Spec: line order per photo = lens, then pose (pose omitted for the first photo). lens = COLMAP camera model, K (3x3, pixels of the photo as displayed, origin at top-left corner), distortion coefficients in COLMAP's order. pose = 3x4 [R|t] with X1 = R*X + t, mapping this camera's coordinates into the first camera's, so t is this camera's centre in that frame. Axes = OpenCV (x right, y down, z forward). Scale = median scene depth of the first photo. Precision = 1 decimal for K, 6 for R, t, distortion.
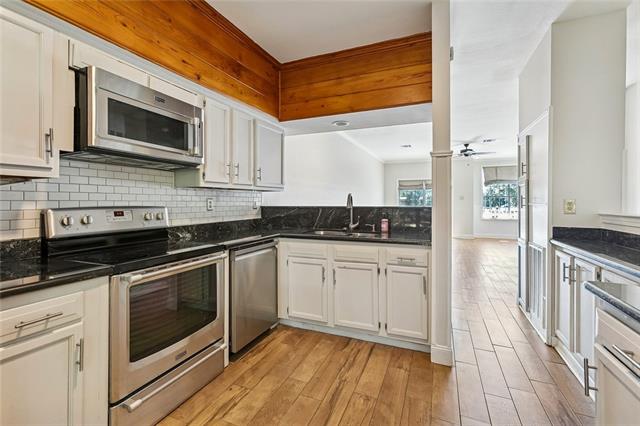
lens RADIAL K [[287.9, 0, 319.1], [0, 287.9, 200.7], [0, 0, 1]] dist [0.002203, 0.000274]
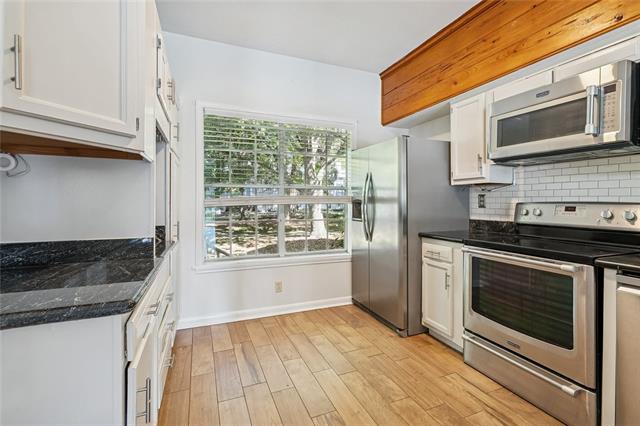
lens RADIAL K [[287.9, 0, 320.0], [0, 287.9, 207.7], [0, 0, 1]] dist [0.002203, 0.000274]
pose [[-0.711221, 0.015129, -0.702806, 0.697381], [0.002342, 0.999814, 0.019152, 0.020699], [0.702965, 0.011975, -0.711124, 1.172826]]
